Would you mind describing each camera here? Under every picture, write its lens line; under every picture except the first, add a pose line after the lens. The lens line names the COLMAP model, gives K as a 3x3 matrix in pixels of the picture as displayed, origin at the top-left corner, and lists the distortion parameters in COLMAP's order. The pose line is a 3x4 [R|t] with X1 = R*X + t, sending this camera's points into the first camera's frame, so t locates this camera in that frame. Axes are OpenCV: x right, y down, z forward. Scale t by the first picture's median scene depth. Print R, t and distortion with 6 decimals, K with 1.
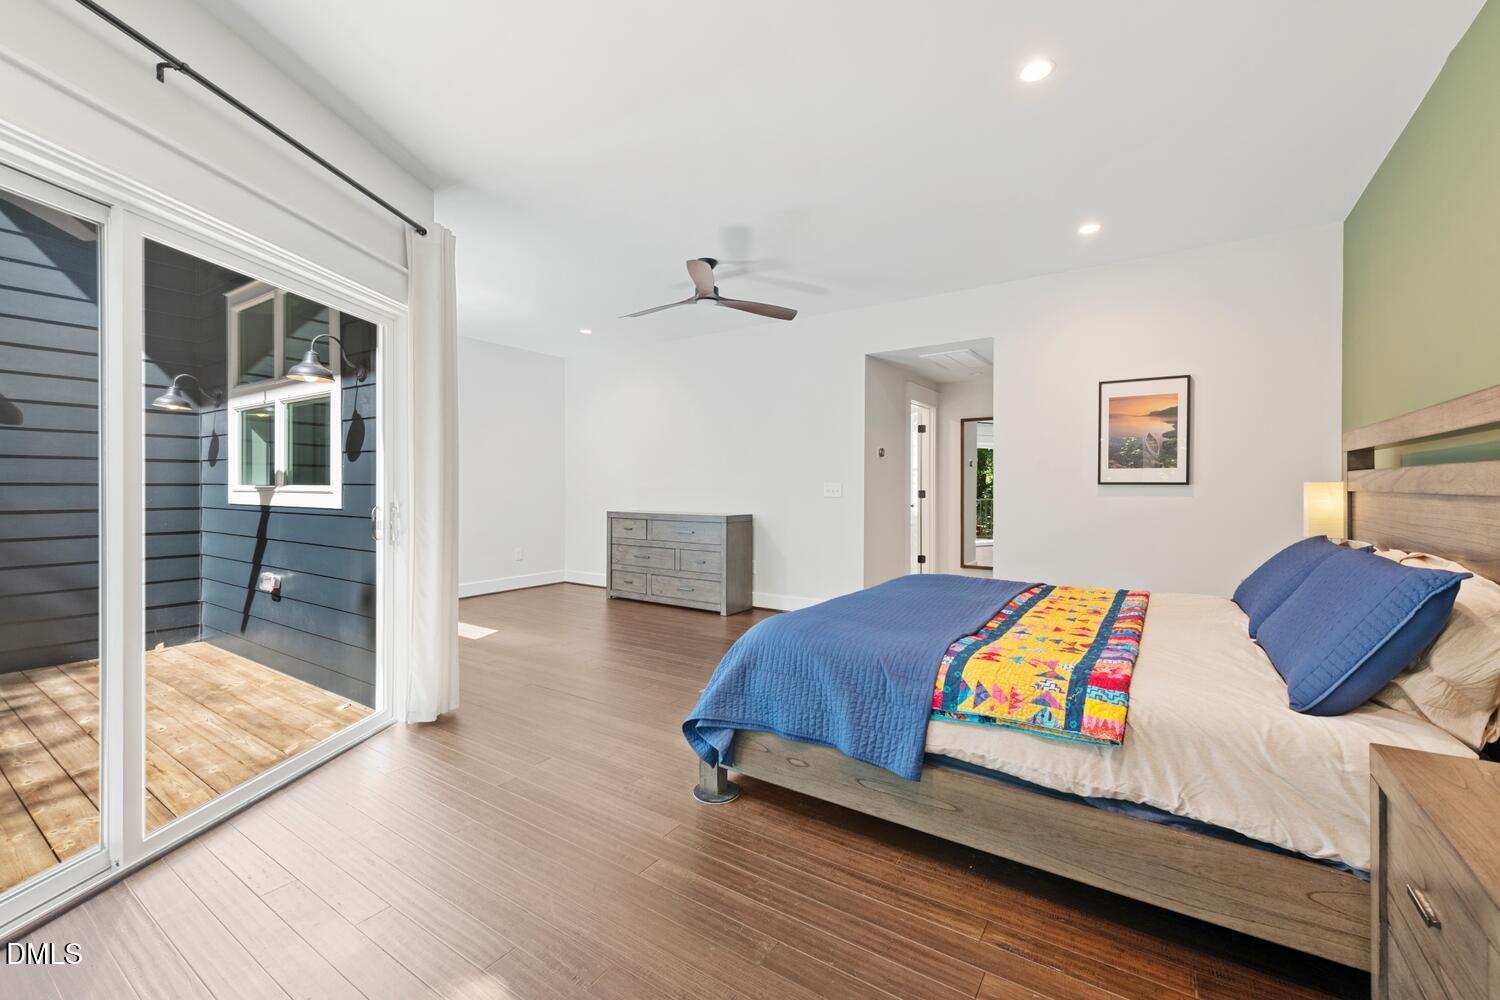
lens RADIAL K [[620.1, 0, 759.4], [0, 620.1, 489.2], [0, 0, 1]] dist [0.004574, 0.000326]
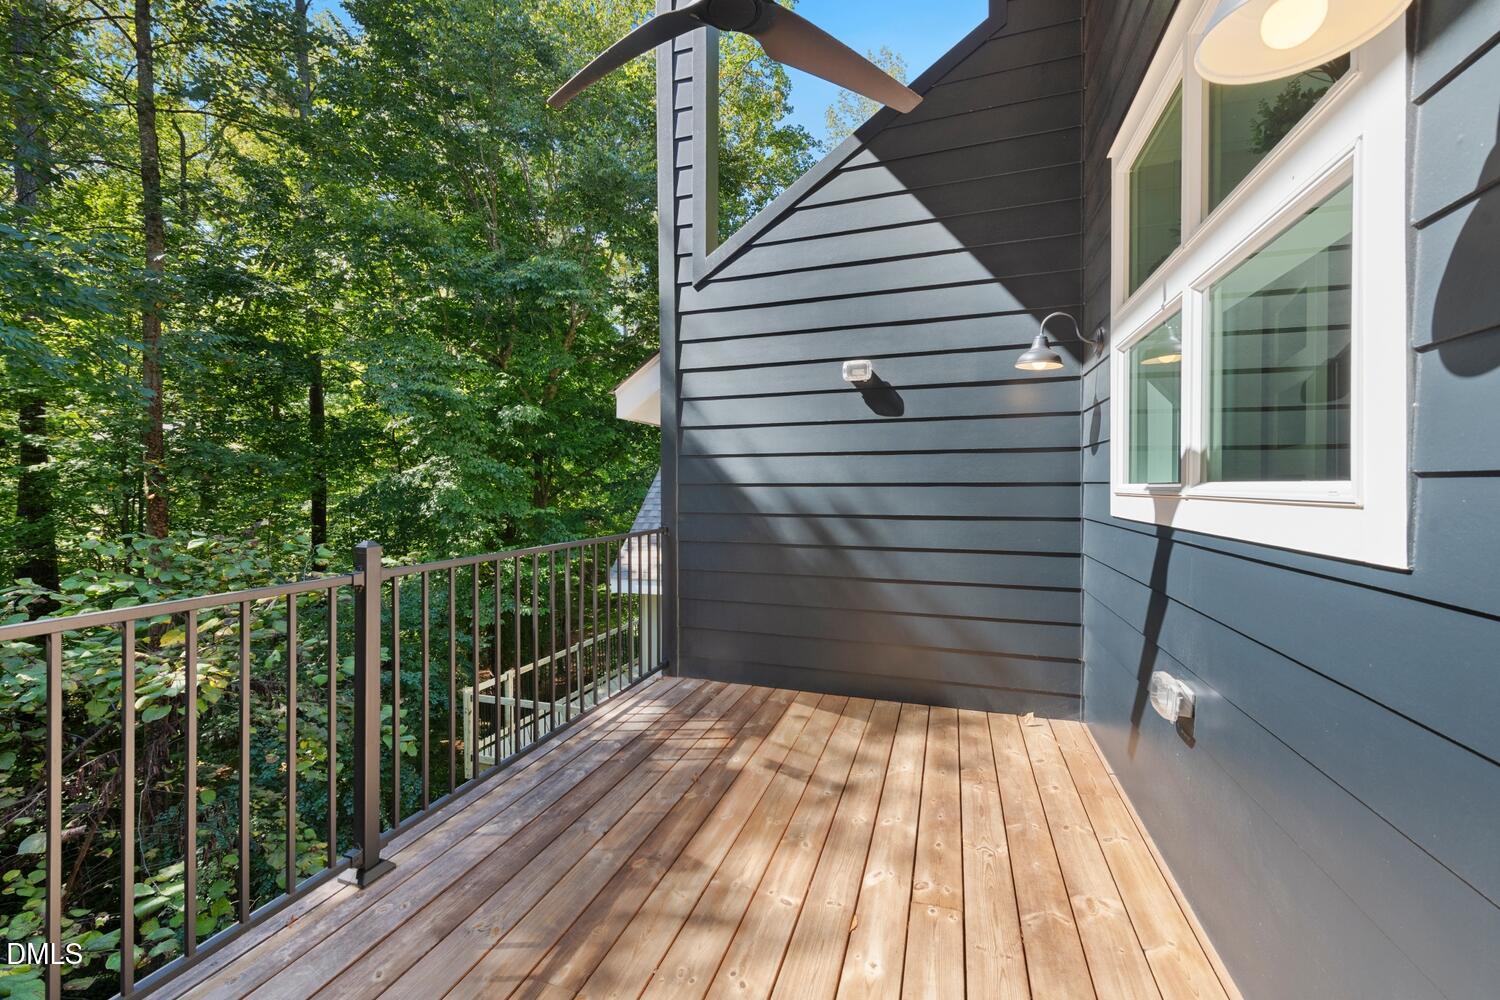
lens RADIAL K [[608.2, 0, 756.2], [0, 608.2, 490.7], [0, 0, 1]] dist [-0.001778, -0.000279]
pose [[0.268967, 0.001621, -0.963148, -0.405643], [-0.001098, 0.999998, 0.001376, -0.000889], [0.963149, 0.000688, 0.268968, 0.540469]]
